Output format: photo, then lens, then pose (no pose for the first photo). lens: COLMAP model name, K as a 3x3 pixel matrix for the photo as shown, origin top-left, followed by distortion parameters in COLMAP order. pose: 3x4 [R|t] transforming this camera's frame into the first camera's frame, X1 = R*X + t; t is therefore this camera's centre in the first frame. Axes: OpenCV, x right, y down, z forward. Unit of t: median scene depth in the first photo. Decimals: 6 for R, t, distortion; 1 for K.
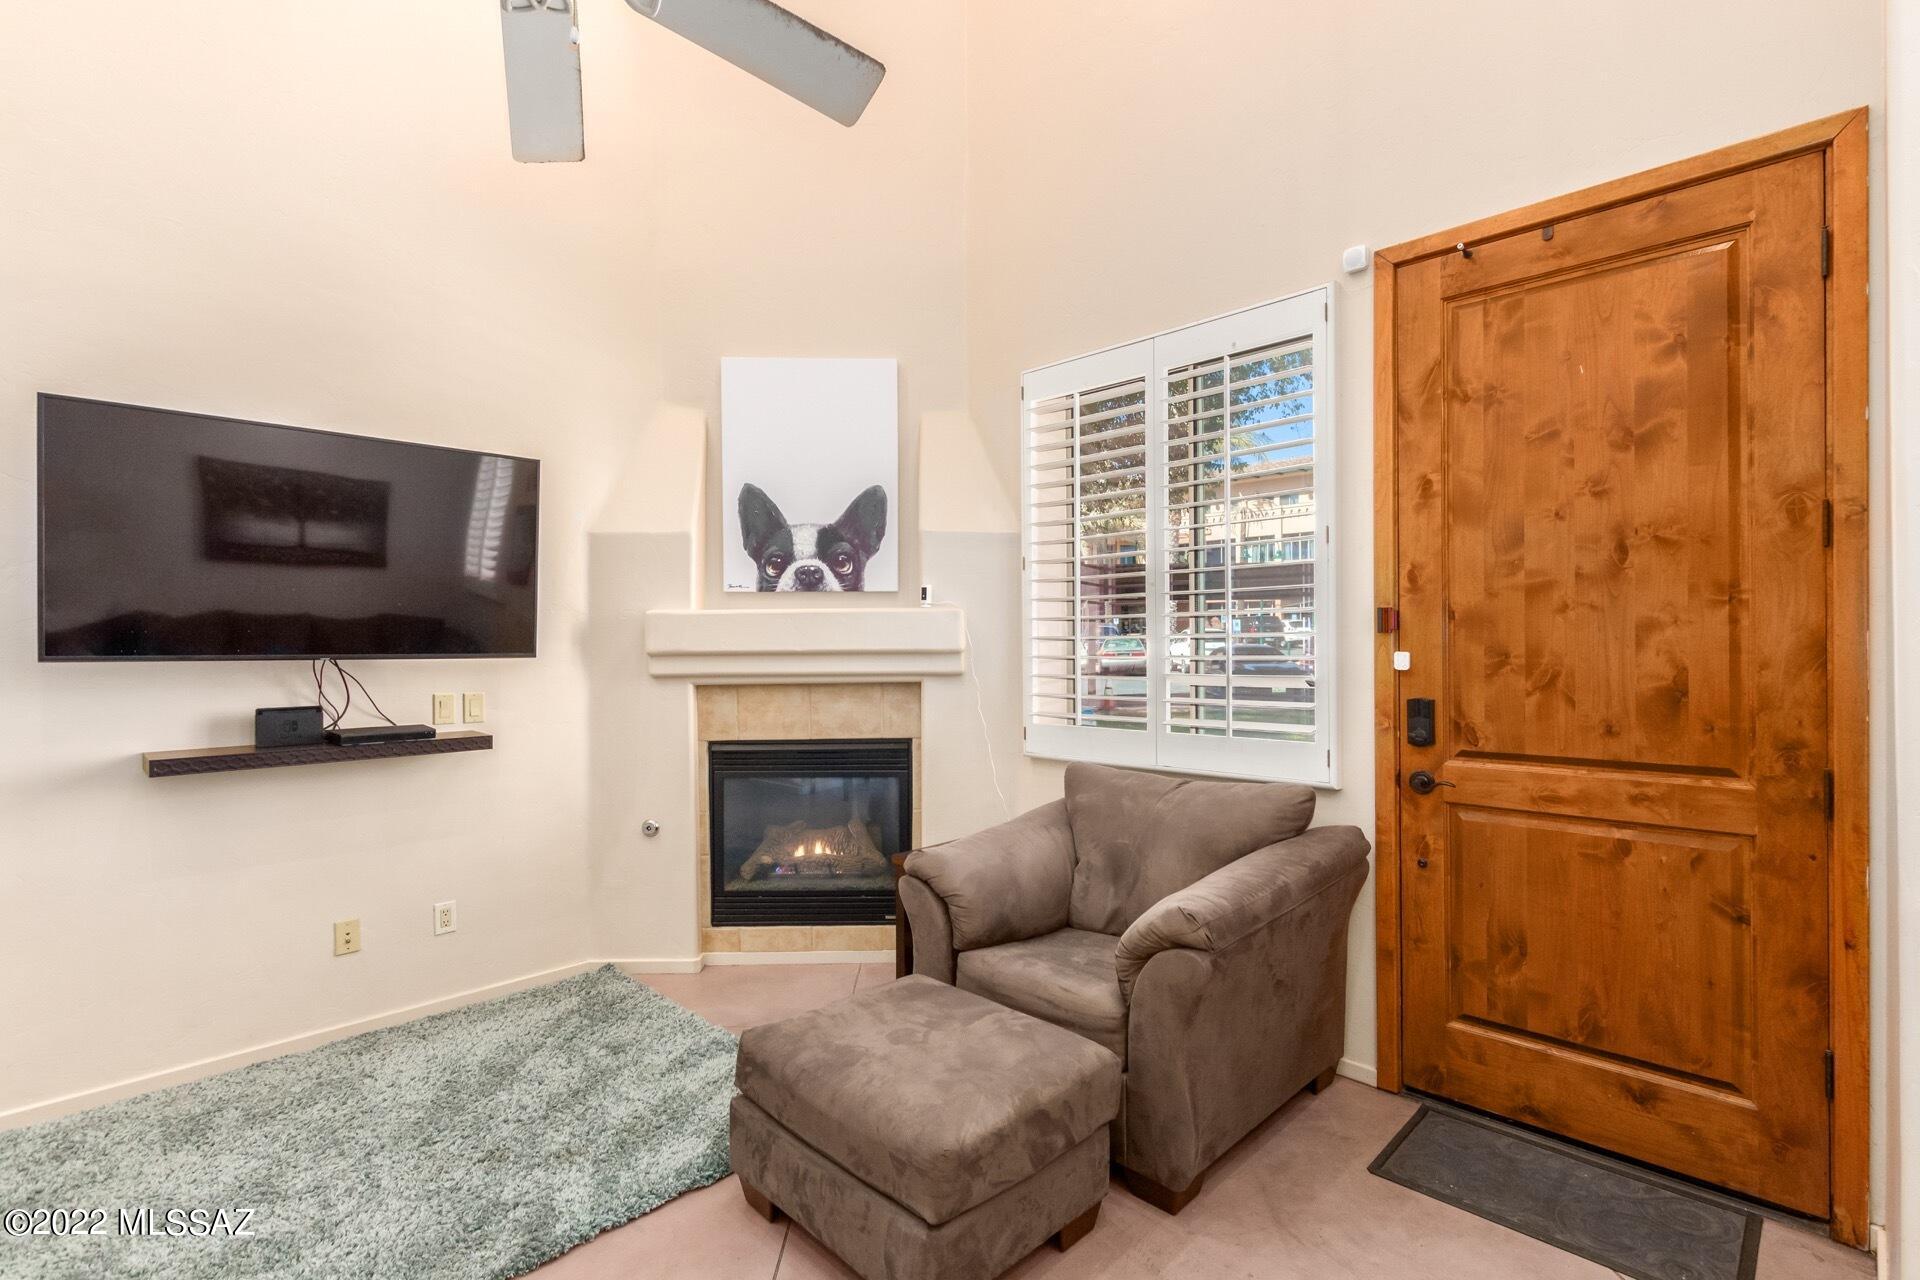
lens RADIAL K [[890.7, 0, 962.9], [0, 890.7, 639.5], [0, 0, 1]] dist [0.003459, -0.000238]
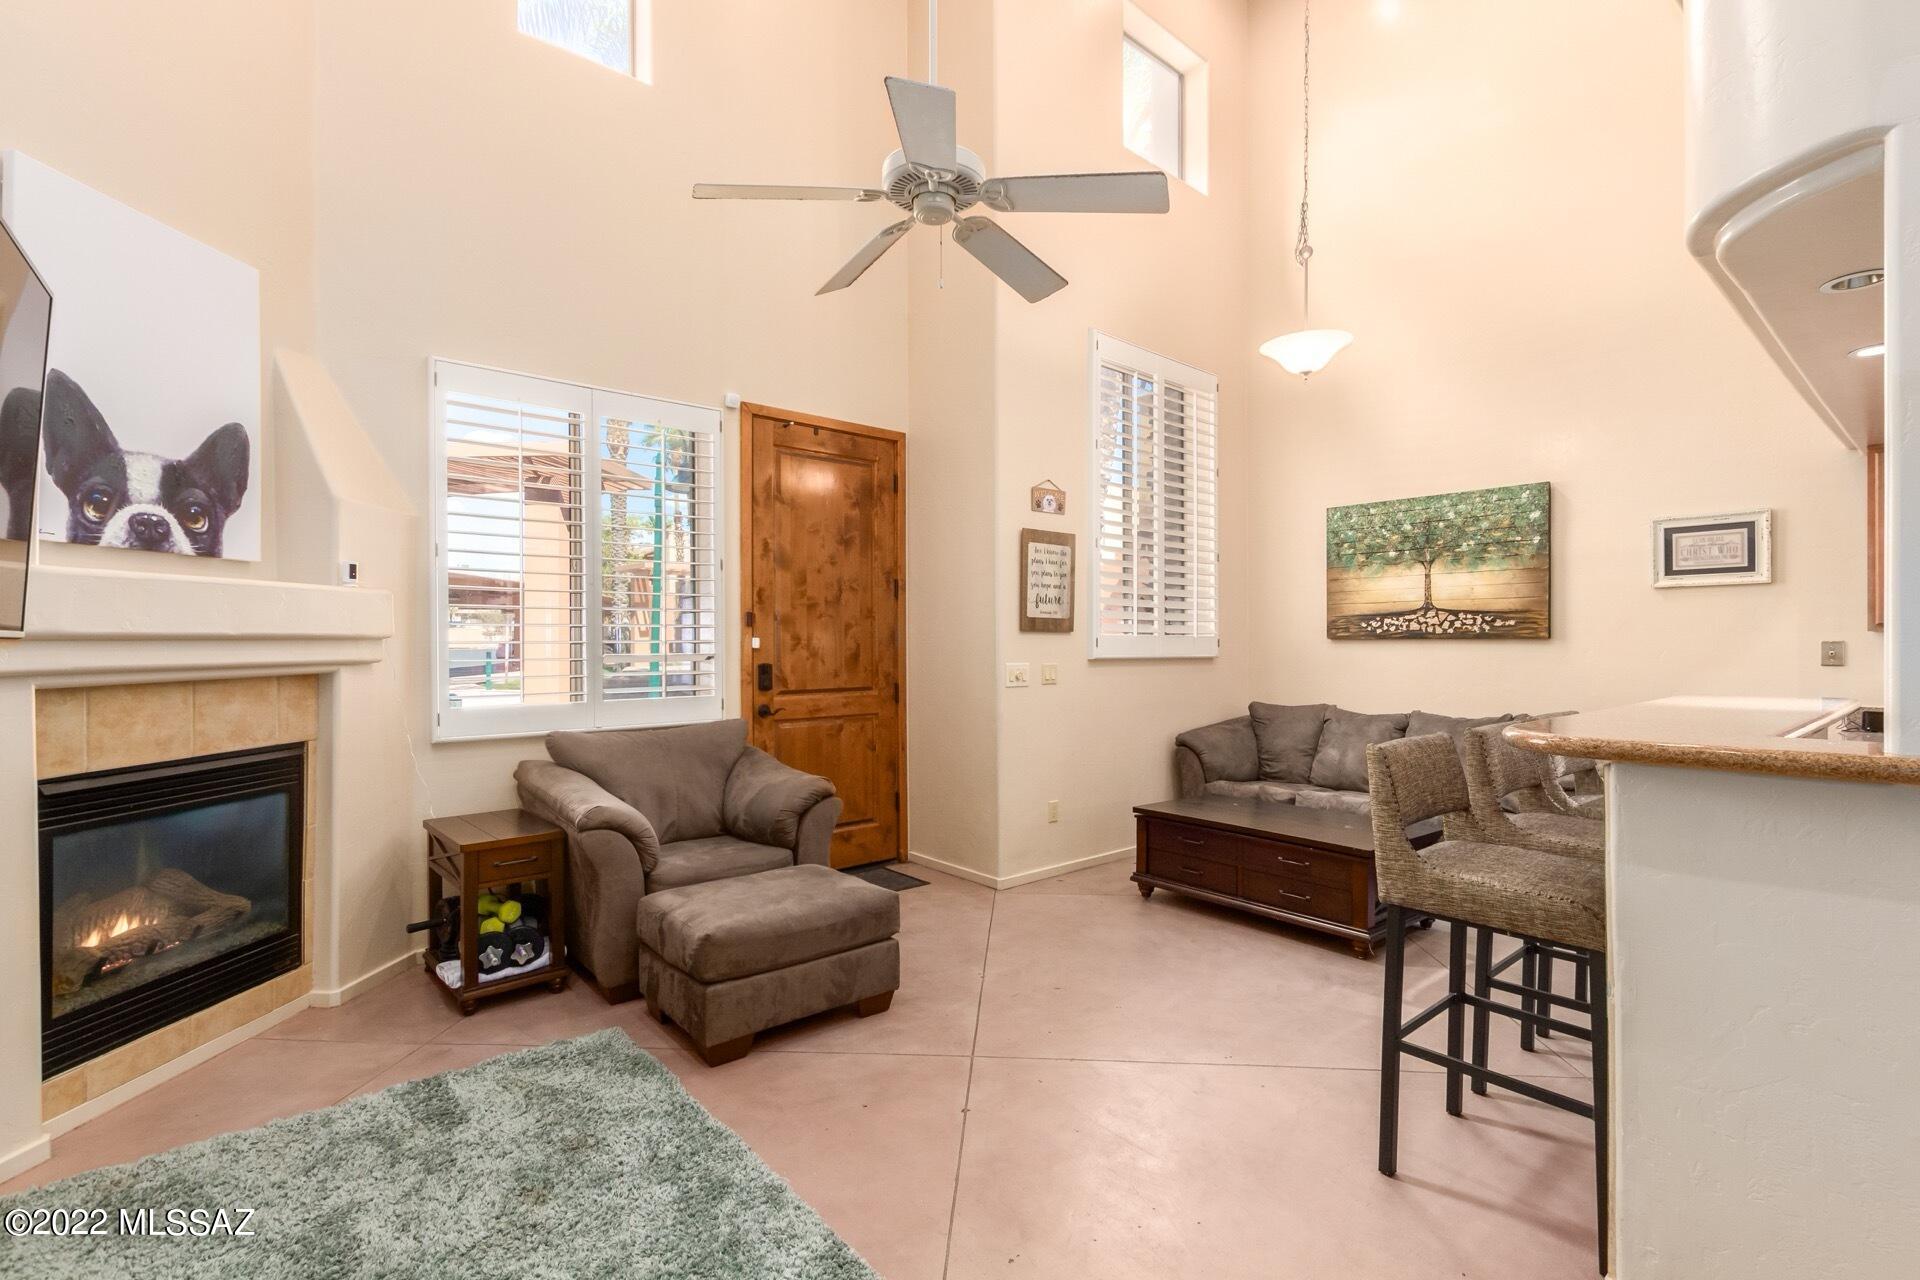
lens RADIAL K [[890.7, 0, 953.3], [0, 890.7, 636.0], [0, 0, 1]] dist [0.003459, -0.000238]
pose [[0.089171, 0.013140, 0.995930, -1.169252], [0.000437, 0.999912, -0.013232, 0.032511], [-0.996016, 0.001615, 0.089158, 0.445879]]
